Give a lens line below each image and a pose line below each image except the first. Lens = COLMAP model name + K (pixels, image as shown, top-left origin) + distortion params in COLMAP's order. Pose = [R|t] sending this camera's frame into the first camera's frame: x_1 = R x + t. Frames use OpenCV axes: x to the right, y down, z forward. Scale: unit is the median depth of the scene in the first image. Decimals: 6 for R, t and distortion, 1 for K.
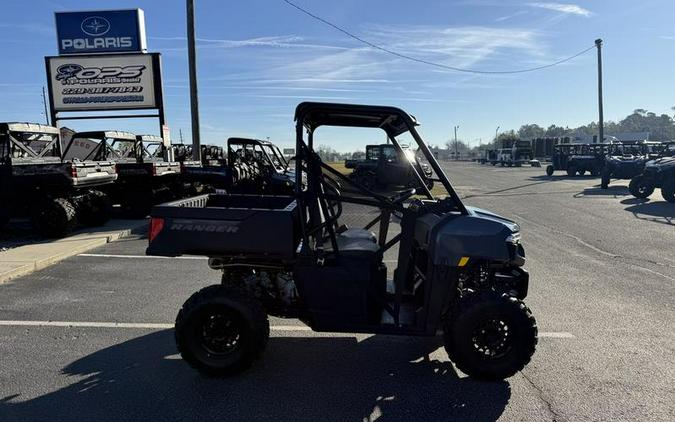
lens RADIAL K [[480.9, 0, 325.8], [0, 480.9, 208.0], [0, 0, 1]] dist [0.012322, -0.001805]
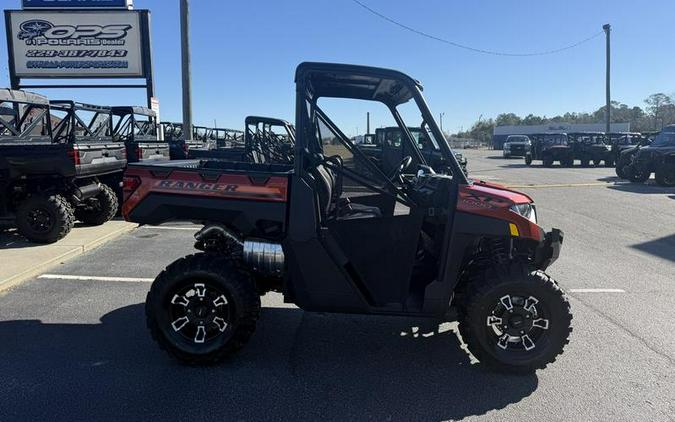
lens RADIAL K [[484.4, 0, 331.0], [0, 484.4, 192.0], [0, 0, 1]] dist [-0.003548, 0.007828]
pose [[0.998297, 0.013148, 0.056829, -0.077273], [-0.013004, 0.999911, -0.002906, -0.012814], [-0.056862, 0.002162, 0.998380, 0.157972]]
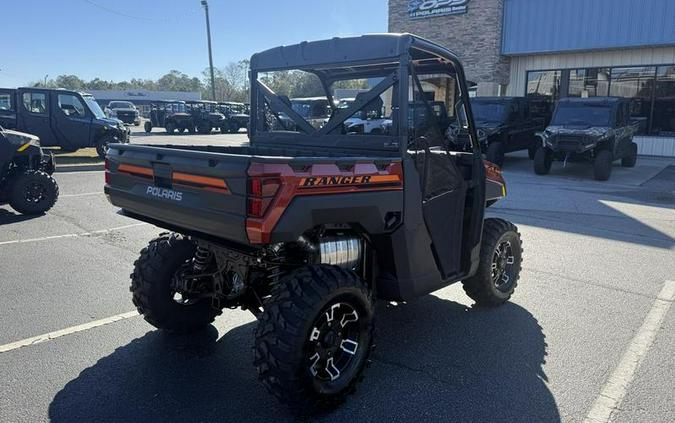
lens RADIAL K [[490.4, 0, 331.3], [0, 490.4, 183.9], [0, 0, 1]] dist [0.021891, -0.001373]
pose [[0.630654, -0.081665, 0.771756, -0.254848], [0.050287, 0.996658, 0.064370, -0.025087], [-0.774433, -0.001786, 0.632653, 0.270879]]
